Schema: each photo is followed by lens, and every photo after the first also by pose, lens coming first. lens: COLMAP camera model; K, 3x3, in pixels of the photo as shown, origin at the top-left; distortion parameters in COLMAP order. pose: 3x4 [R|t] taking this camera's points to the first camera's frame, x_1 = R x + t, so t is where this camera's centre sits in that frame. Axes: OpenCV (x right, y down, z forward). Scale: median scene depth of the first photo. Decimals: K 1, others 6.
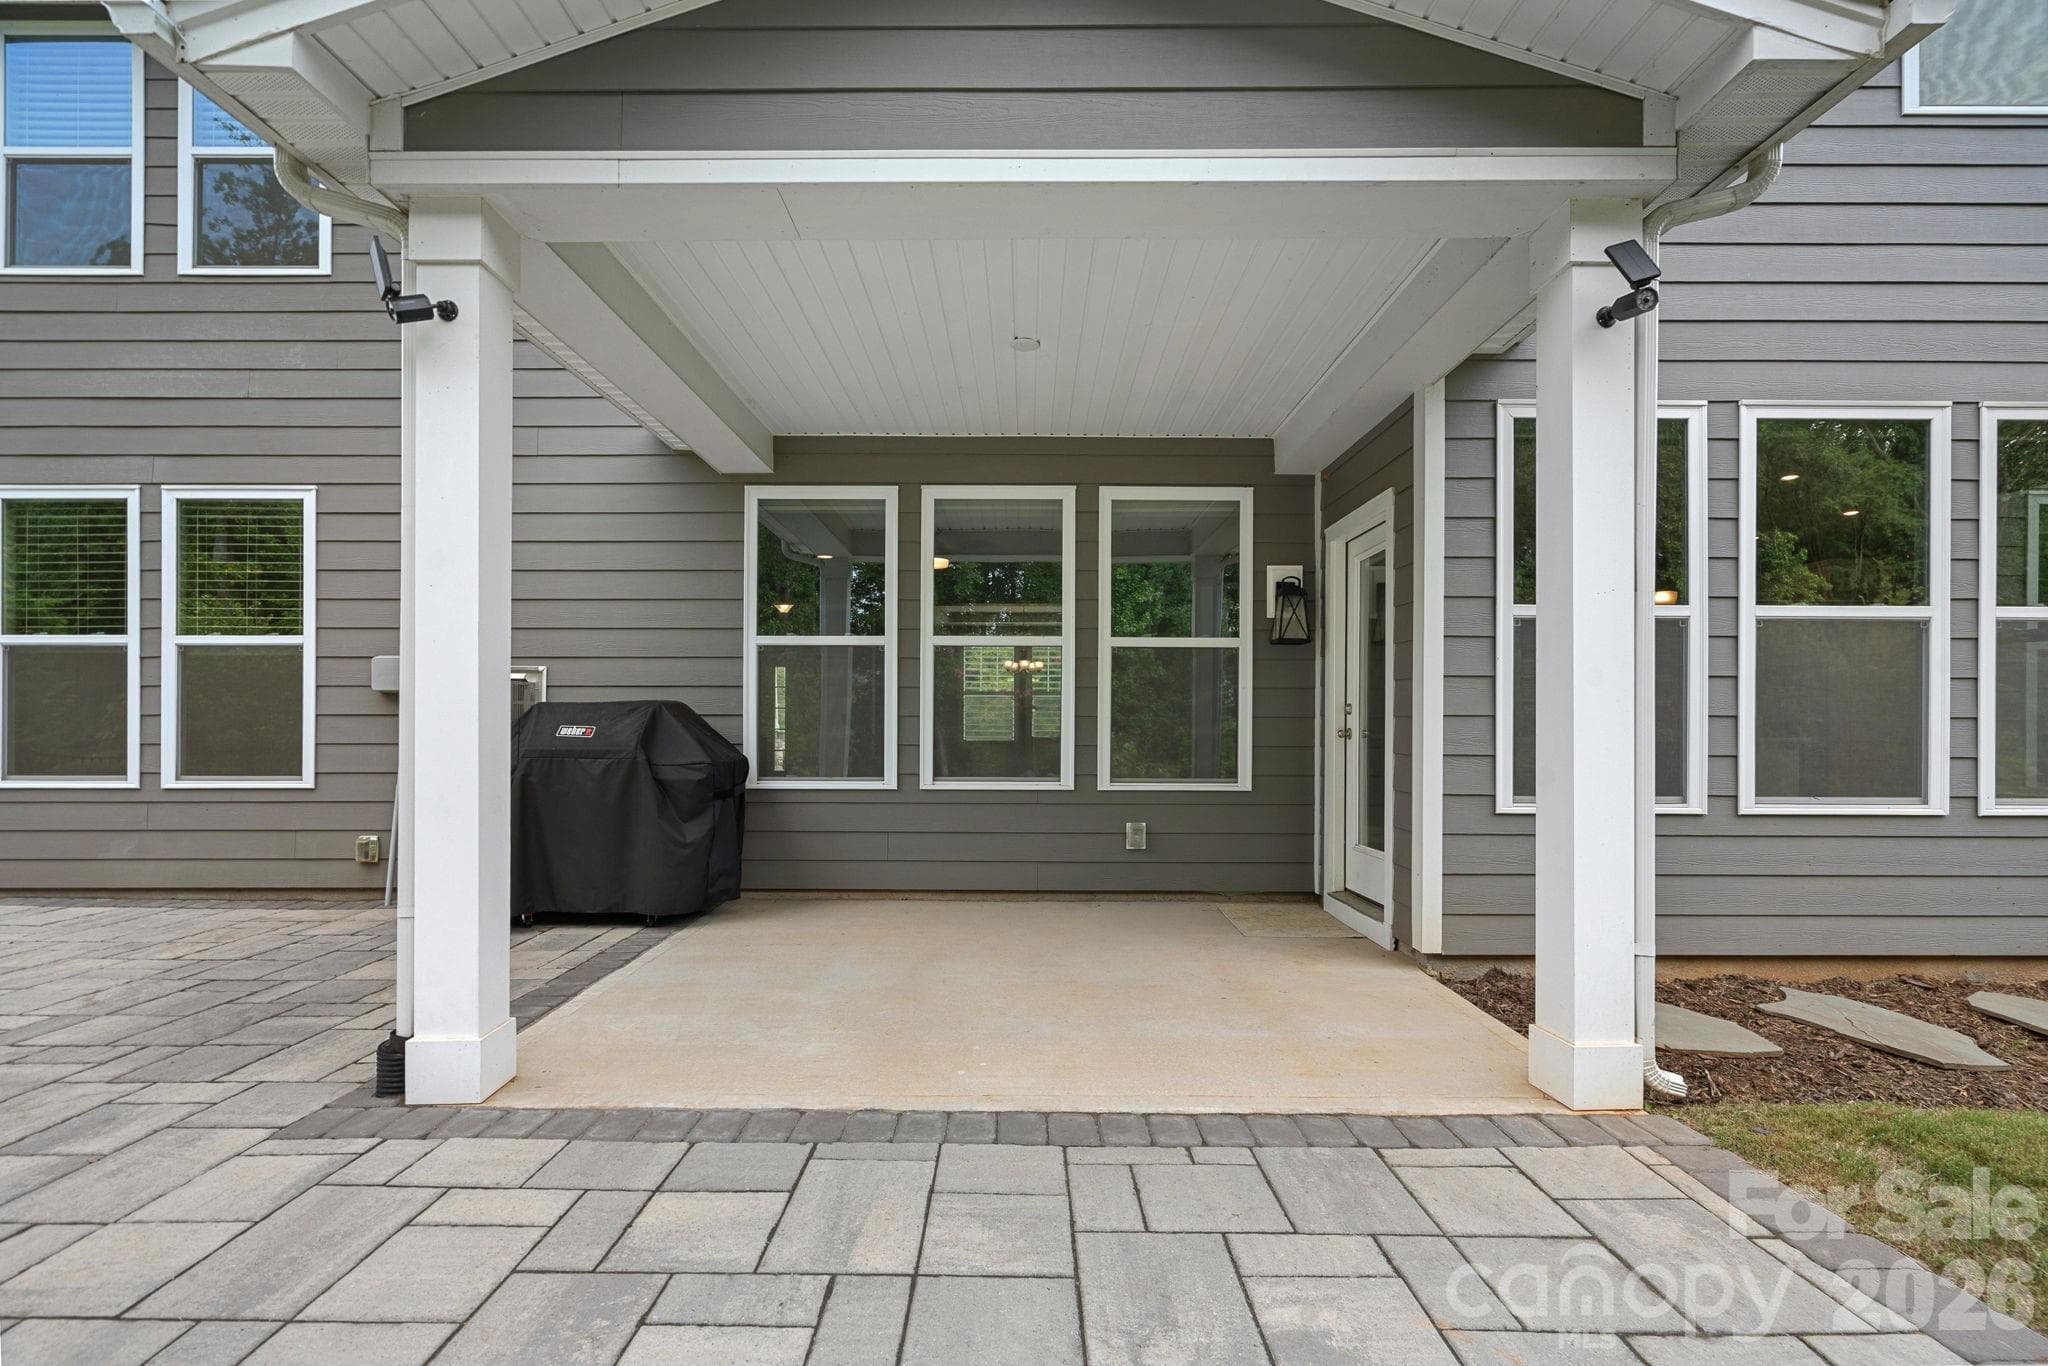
lens RADIAL K [[928.6, 0, 1017.7], [0, 928.6, 704.3], [0, 0, 1]] dist [-0.000346, 0.000047]
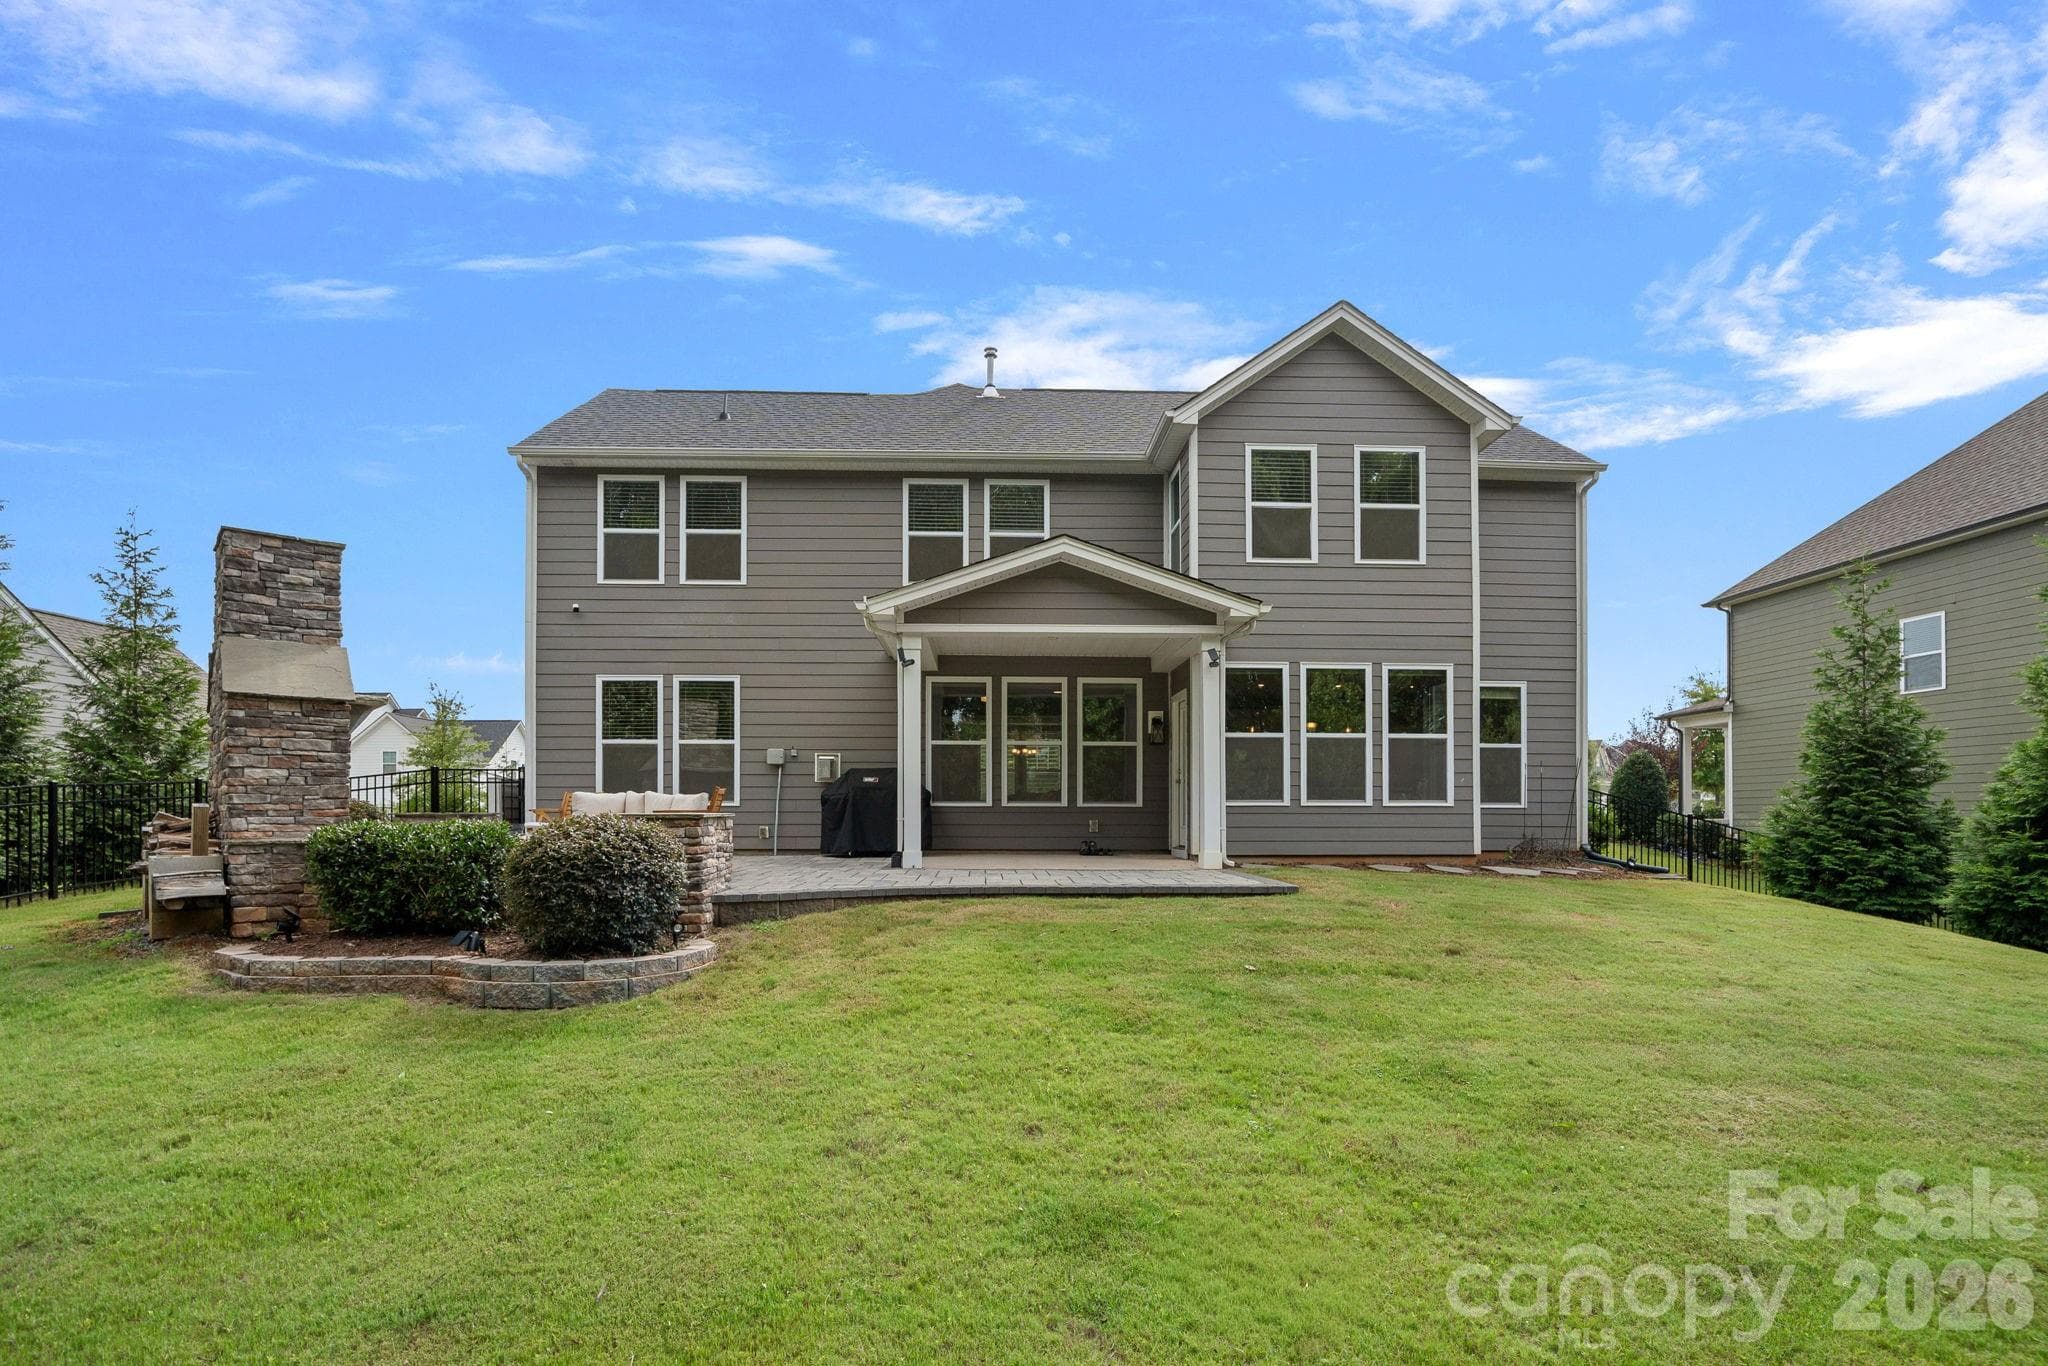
lens RADIAL K [[928.6, 0, 1017.7], [0, 928.6, 704.3], [0, 0, 1]] dist [-0.000346, 0.000047]
pose [[0.999226, 0.003242, 0.039210, -0.157087], [0.000333, 0.995867, -0.090819, 0.047975], [-0.039343, 0.090762, 0.995095, -1.348117]]
